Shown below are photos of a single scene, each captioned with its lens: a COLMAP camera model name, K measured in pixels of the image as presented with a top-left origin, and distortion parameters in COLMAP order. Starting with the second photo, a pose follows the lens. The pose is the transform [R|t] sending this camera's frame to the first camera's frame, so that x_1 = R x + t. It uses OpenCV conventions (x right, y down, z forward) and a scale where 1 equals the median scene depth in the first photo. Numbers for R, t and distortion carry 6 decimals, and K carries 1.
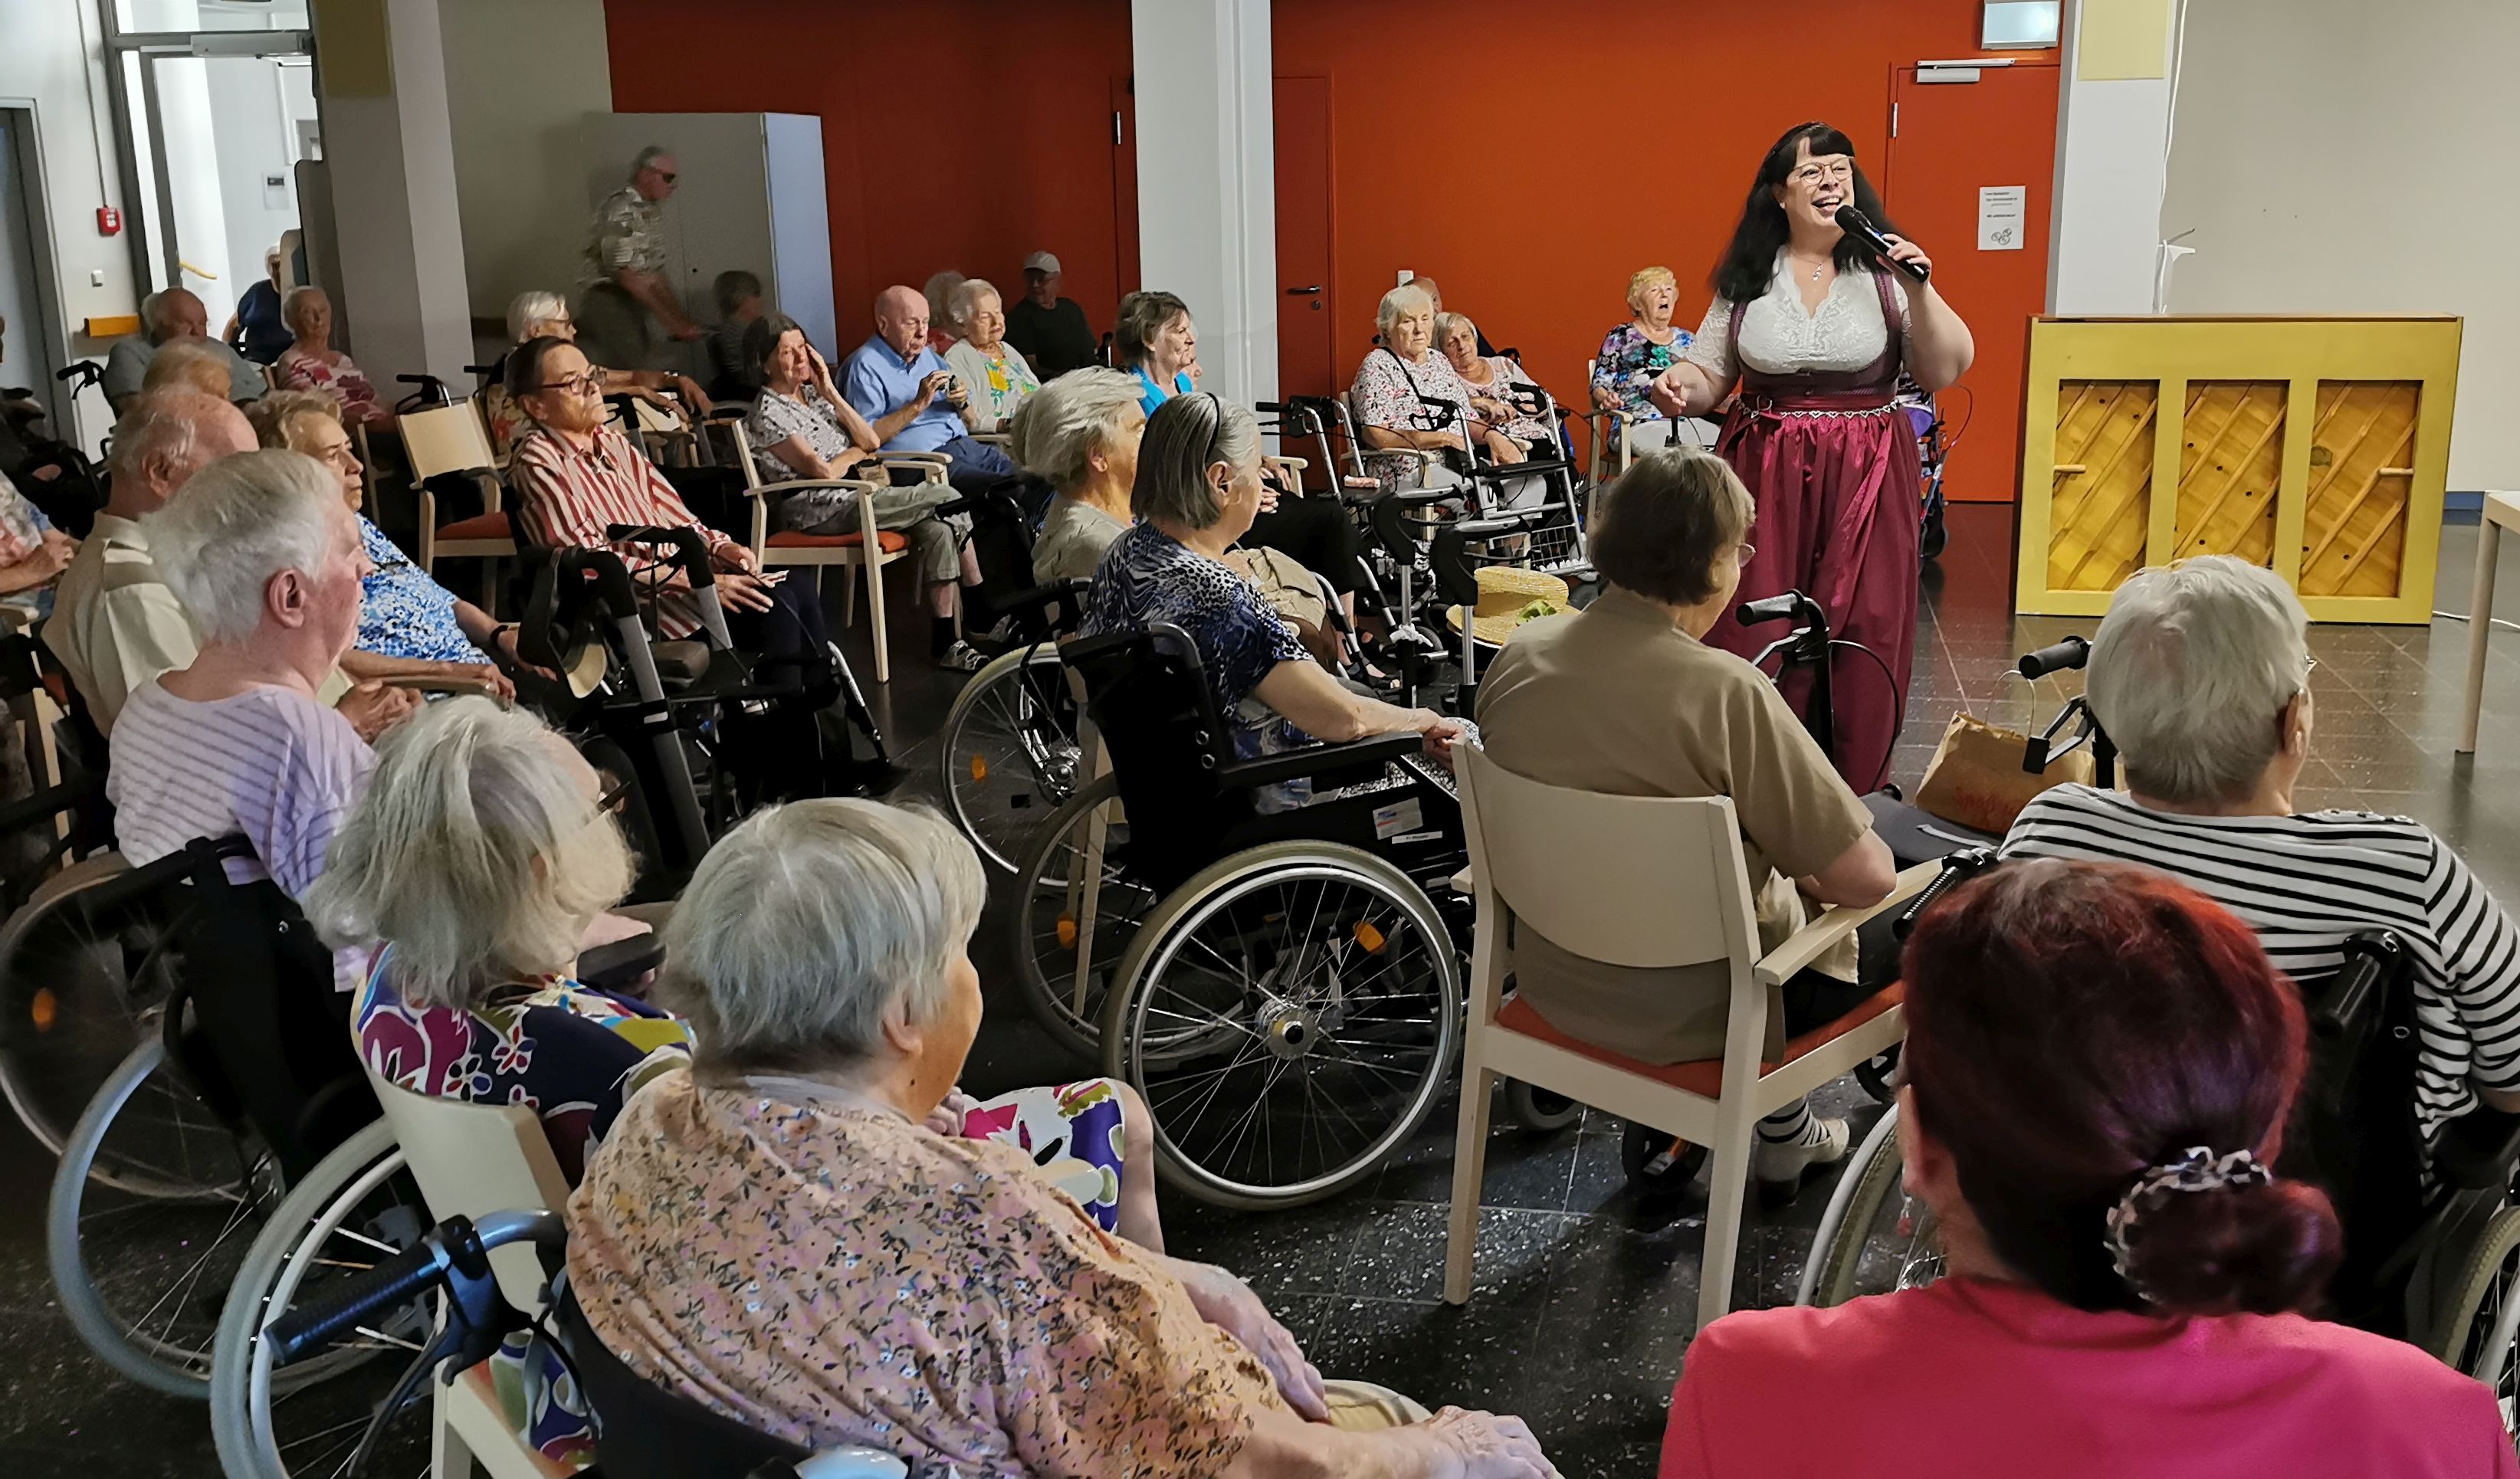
lens RADIAL K [[2217.2, 0, 1292.4], [0, 2217.2, 734.4], [0, 0, 1]] dist [-0.005114, -0.004200]
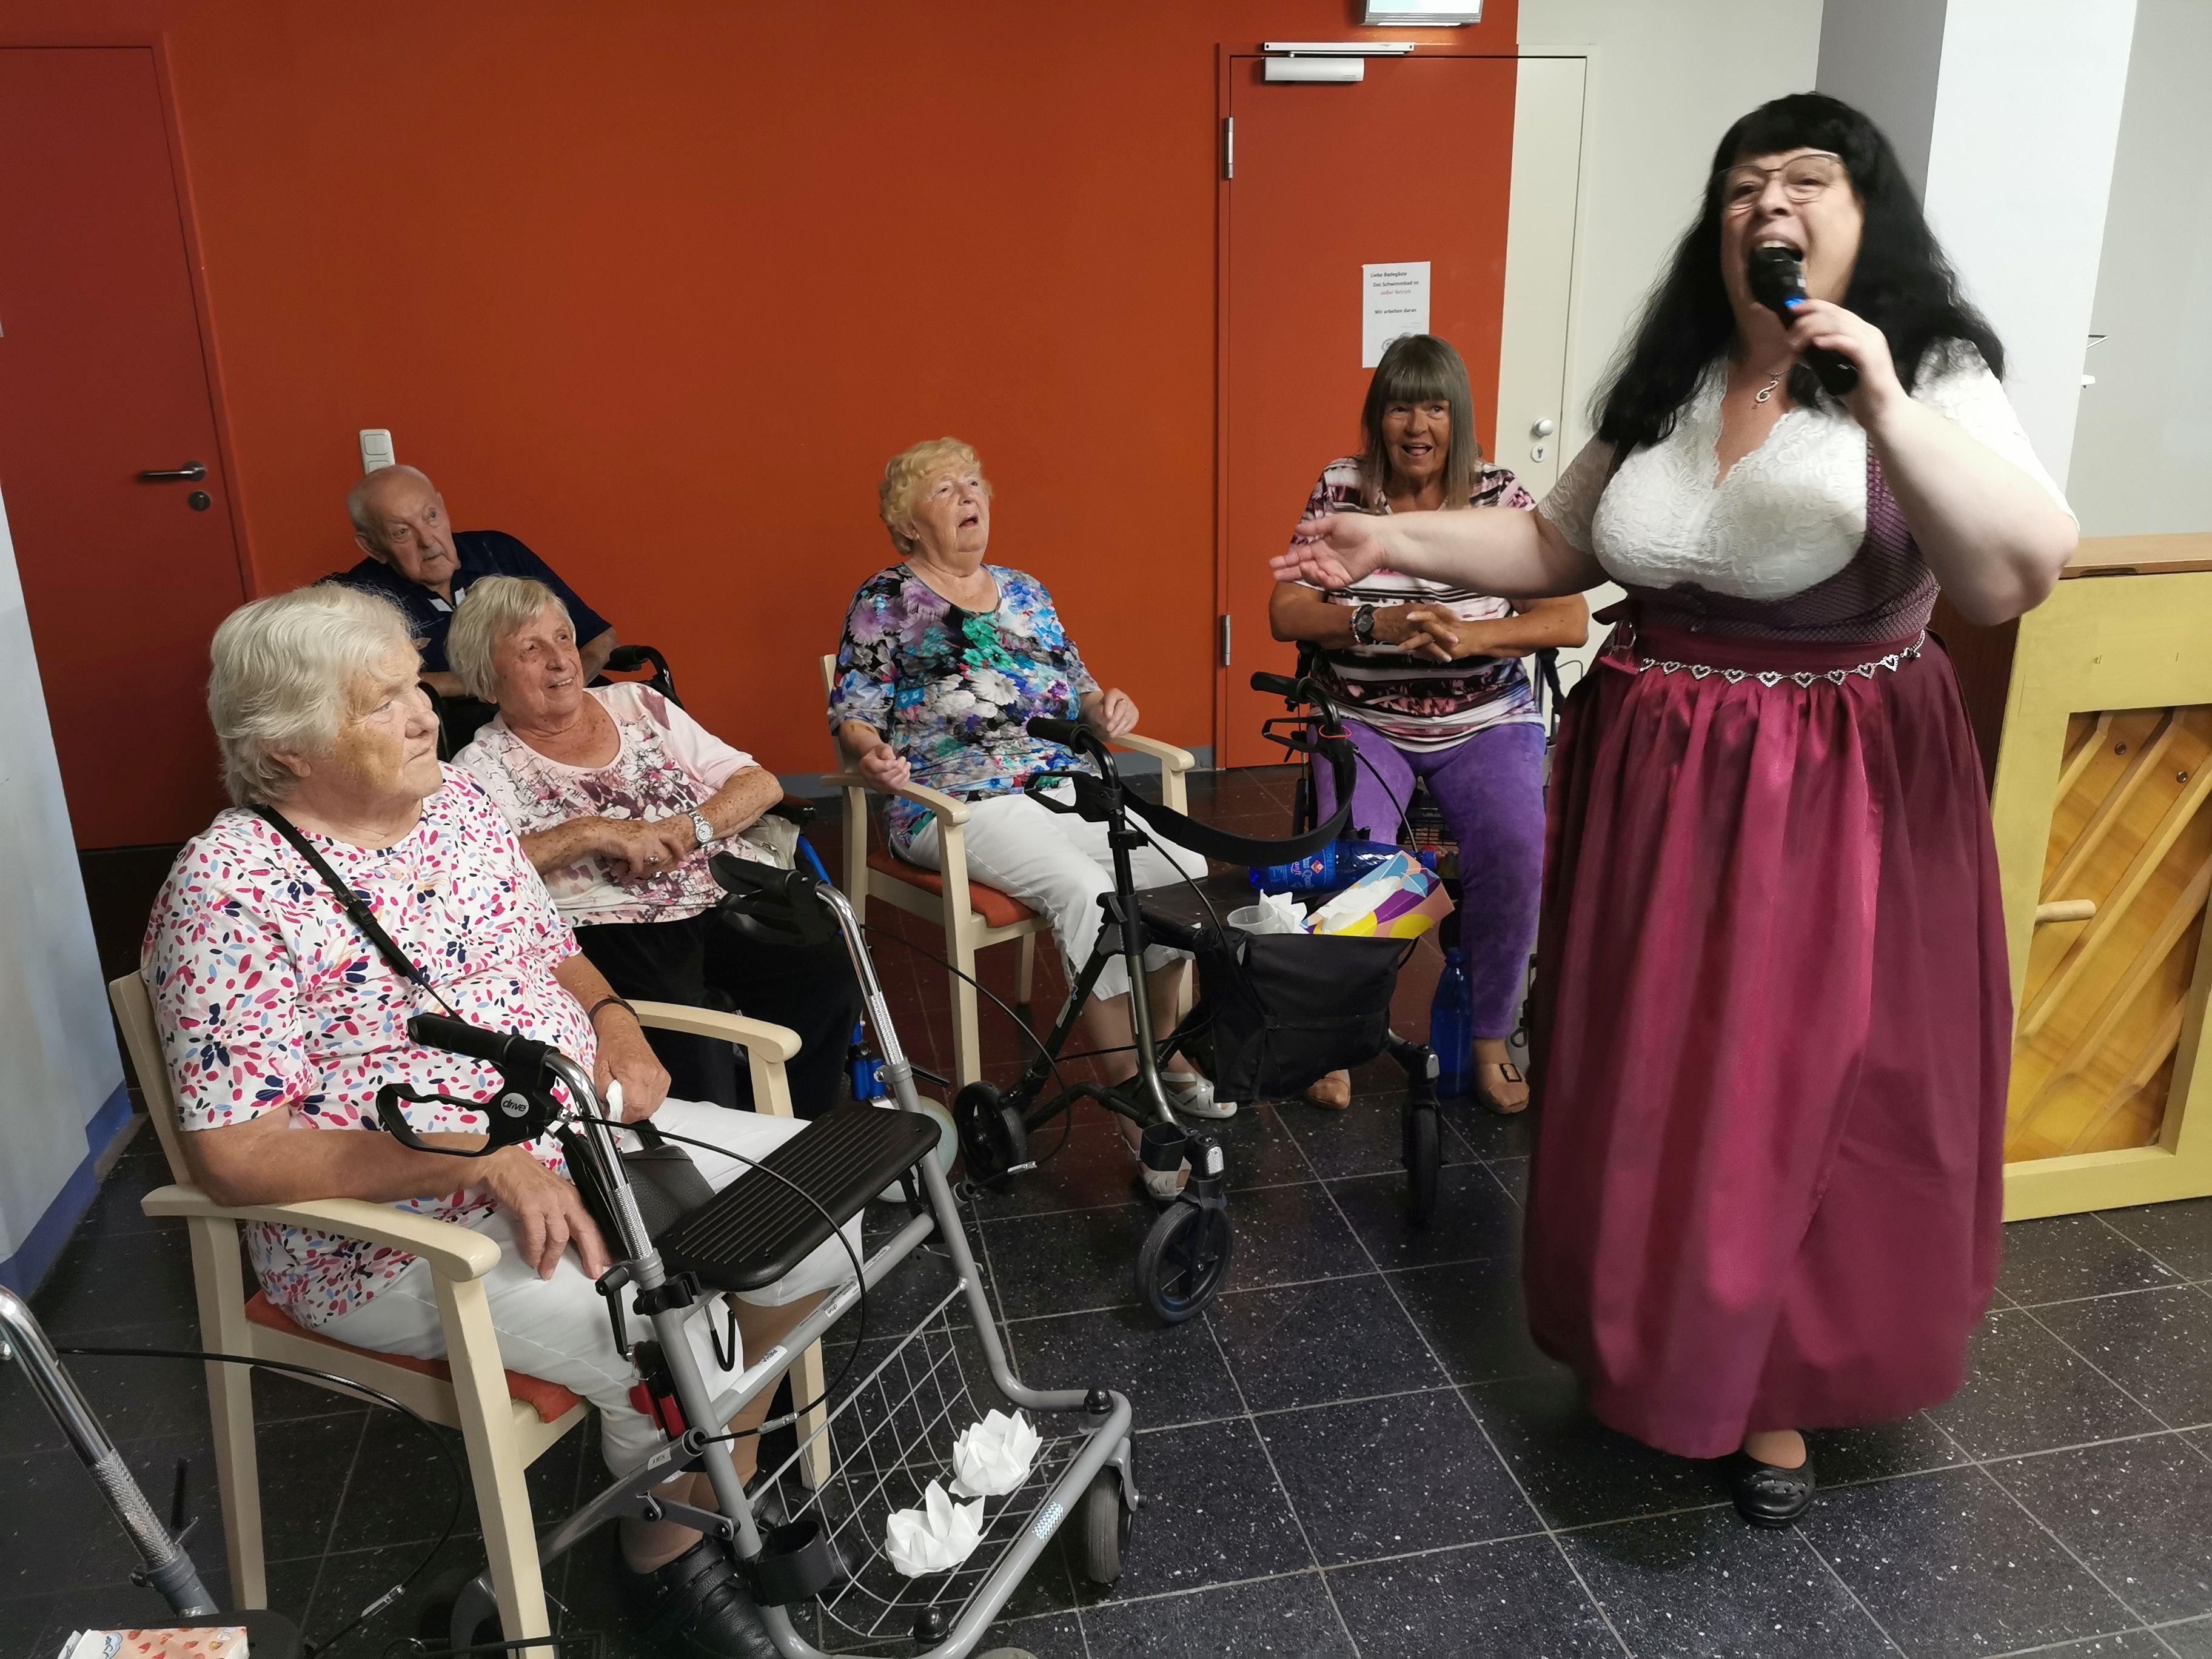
lens RADIAL K [[1731.0, 0, 1106.0], [0, 1731.0, 829.5], [0, 0, 1]] dist [0.007968, 0.001343]
pose [[0.915949, -0.126176, 0.380941, 0.049649], [0.102843, 0.991387, 0.081088, -0.157313], [-0.387892, -0.035096, 0.921037, 0.660935]]
